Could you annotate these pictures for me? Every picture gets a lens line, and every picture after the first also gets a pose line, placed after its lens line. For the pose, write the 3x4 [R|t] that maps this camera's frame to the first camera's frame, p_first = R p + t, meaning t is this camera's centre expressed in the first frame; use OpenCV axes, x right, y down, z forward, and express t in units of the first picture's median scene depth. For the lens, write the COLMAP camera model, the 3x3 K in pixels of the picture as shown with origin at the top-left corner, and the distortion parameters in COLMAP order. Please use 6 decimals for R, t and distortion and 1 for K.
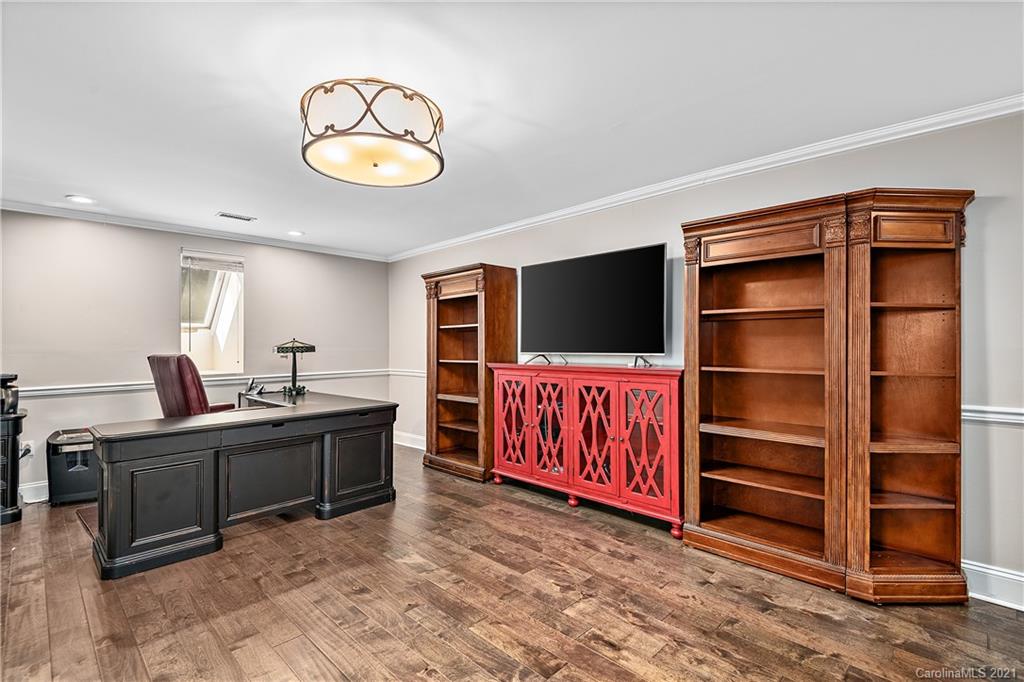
lens RADIAL K [[483.7, 0, 512.0], [0, 483.7, 341.0], [0, 0, 1]] dist [0.020328, -0.000277]
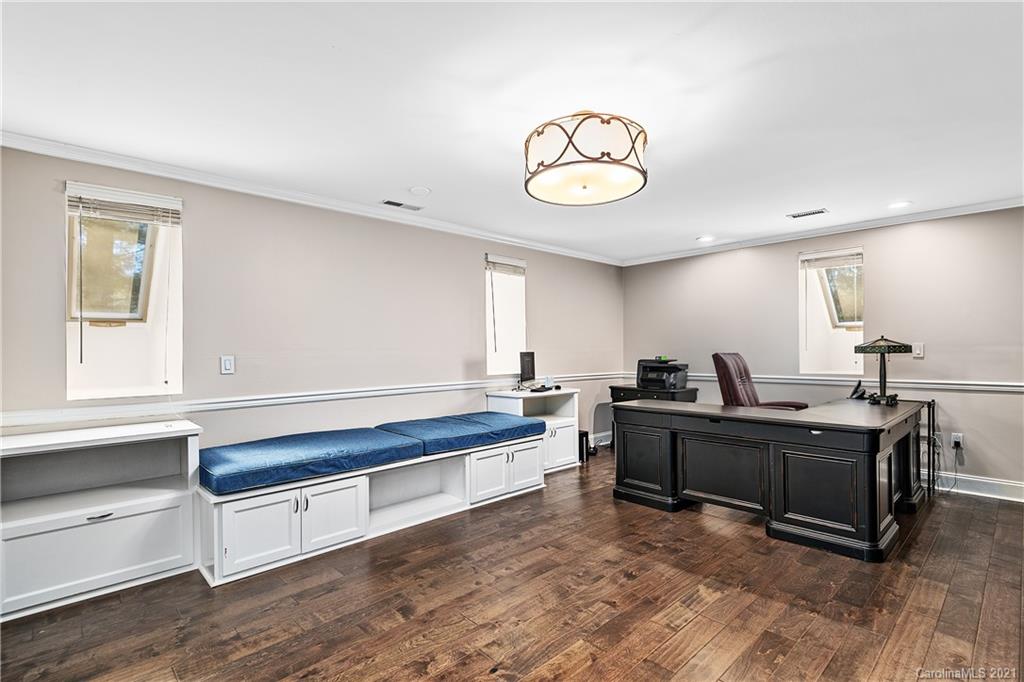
lens RADIAL K [[479.8, 0, 515.4], [0, 479.8, 354.5], [0, 0, 1]] dist [-0.001621, -0.000320]
pose [[-0.026960, 0.020424, -0.999428, 0.592524], [0.015510, 0.999679, 0.020011, 0.000021], [0.999516, -0.014961, -0.027269, 0.624054]]
